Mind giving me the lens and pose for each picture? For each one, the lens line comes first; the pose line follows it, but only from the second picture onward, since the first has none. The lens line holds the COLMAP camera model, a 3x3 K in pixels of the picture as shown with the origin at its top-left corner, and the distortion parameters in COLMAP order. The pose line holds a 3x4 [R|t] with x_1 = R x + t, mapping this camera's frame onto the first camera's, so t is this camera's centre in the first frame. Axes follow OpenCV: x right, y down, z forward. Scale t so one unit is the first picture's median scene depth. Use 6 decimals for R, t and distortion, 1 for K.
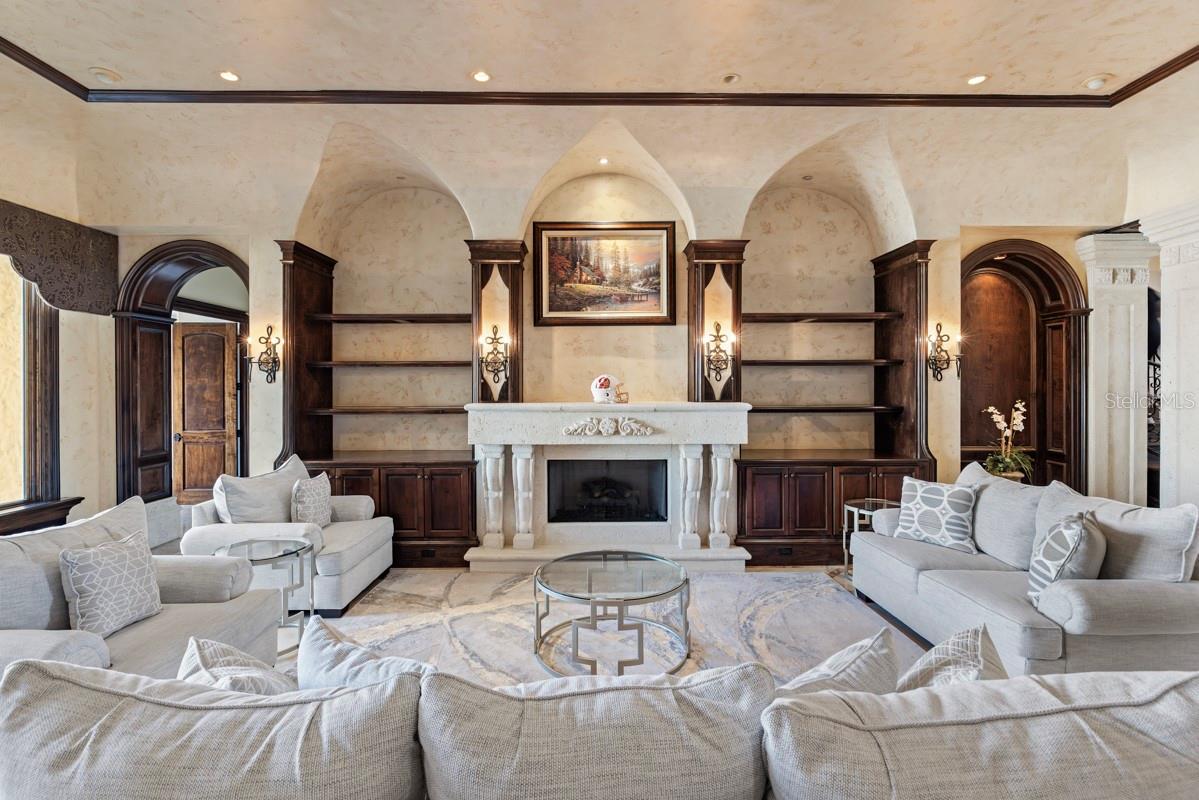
lens RADIAL K [[568.6, 0, 596.8], [0, 568.6, 386.1], [0, 0, 1]] dist [0.001338, 0.000495]
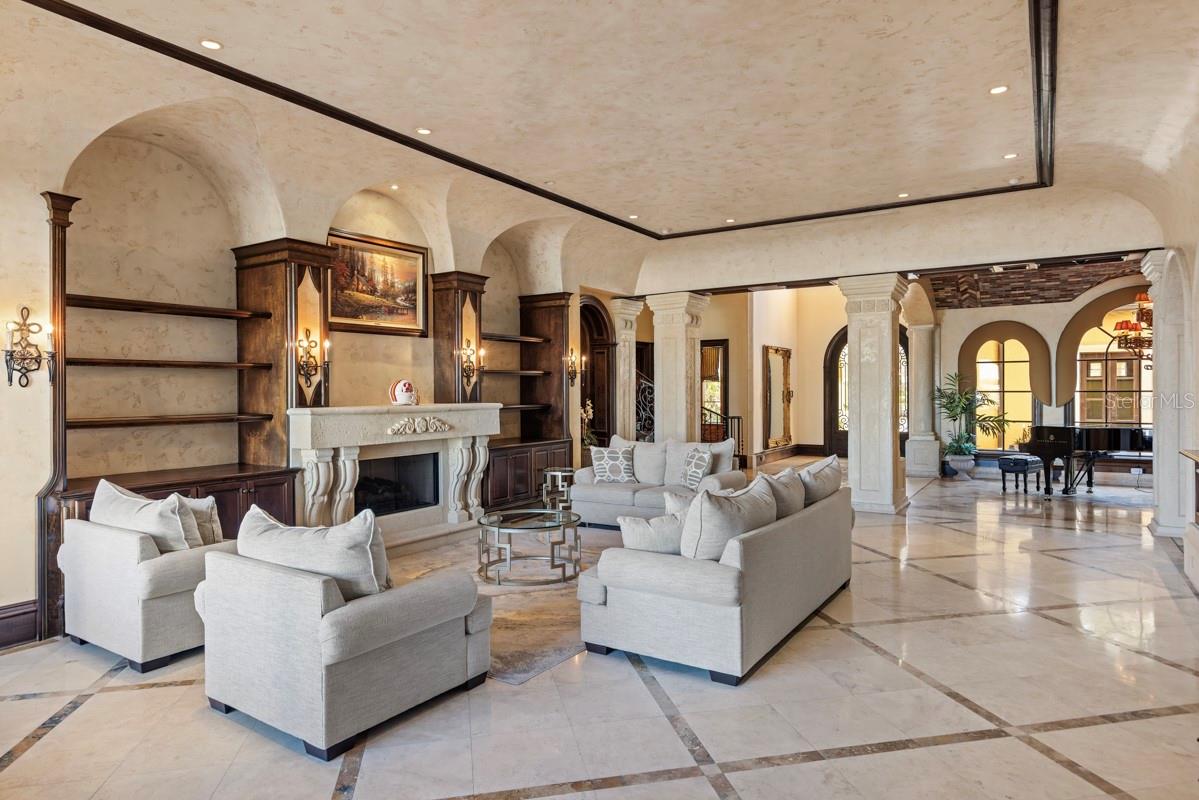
lens RADIAL K [[692.7, 0, 599.5], [0, 692.7, 400.0], [0, 0, 1]] dist [0.001019, 0.000303]
pose [[0.556212, -0.013142, 0.830936, -0.840948], [0.007297, 0.999914, 0.010930, 0.006764], [-0.831008, -0.000016, 0.556260, -0.075112]]
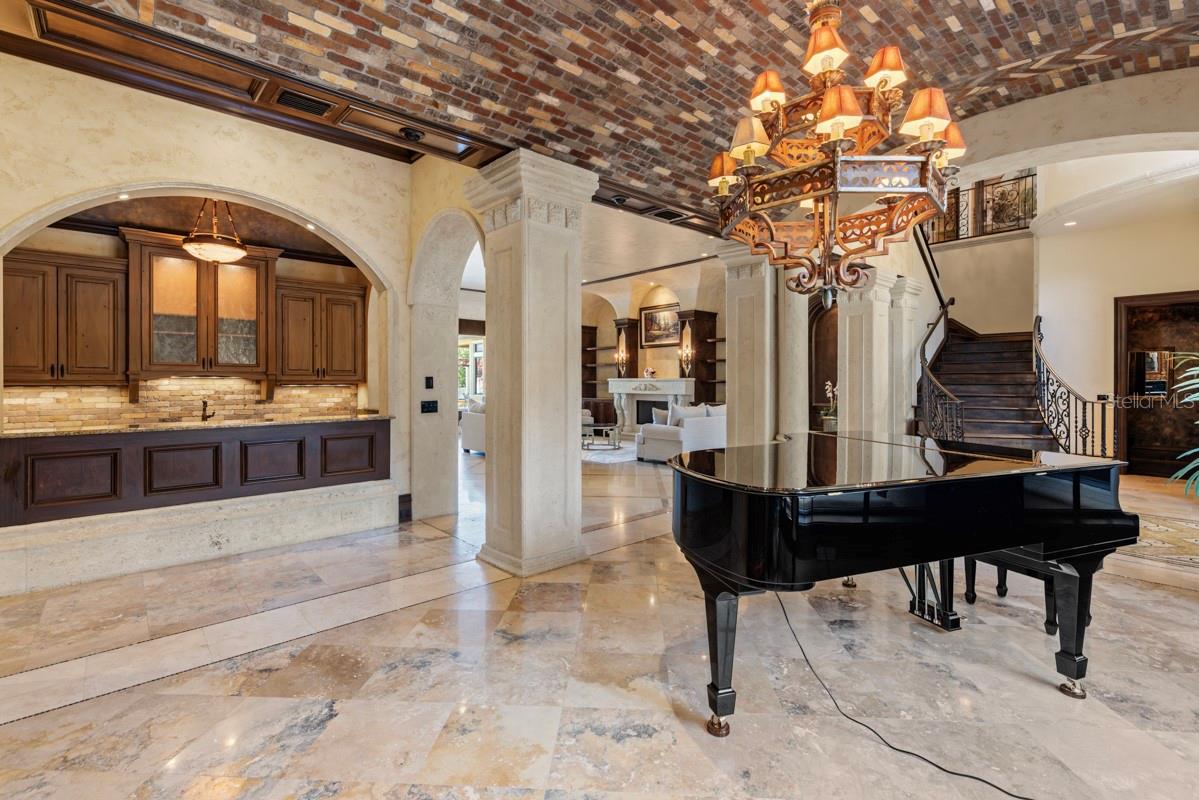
lens RADIAL K [[543.2, 0, 599.0], [0, 543.2, 378.9], [0, 0, 1]] dist [0.000617, -0.000215]
pose [[0.646872, 0.000879, -0.762598, 1.627174], [-0.002491, 0.999996, -0.000960, 0.033062], [0.762595, 0.002520, 0.646872, -0.719041]]
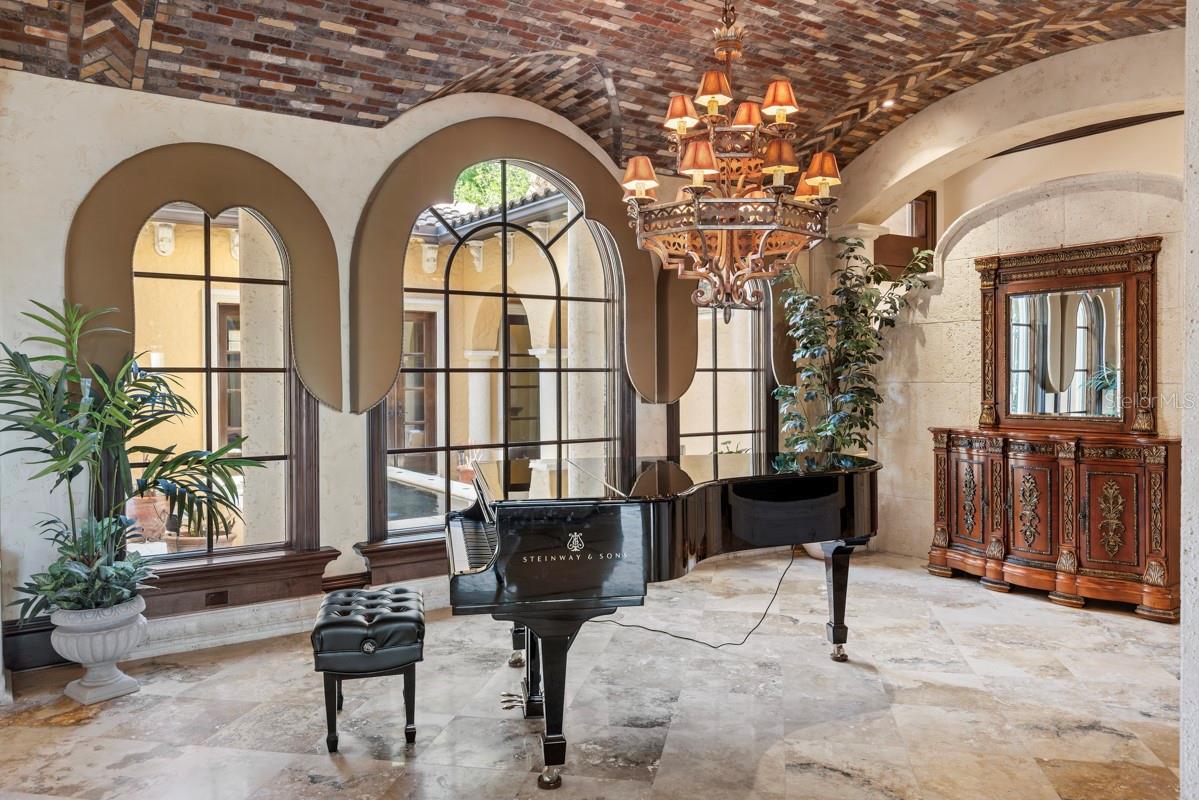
lens RADIAL K [[894.1, 0, 599.5], [0, 894.1, 400.0], [0, 0, 1]] dist [0.002380, 0.003671]
pose [[-0.546053, -0.017207, 0.837574, 0.790014], [0.008389, 0.999627, 0.026005, 0.020185], [-0.837709, 0.021226, -0.545704, 0.263336]]
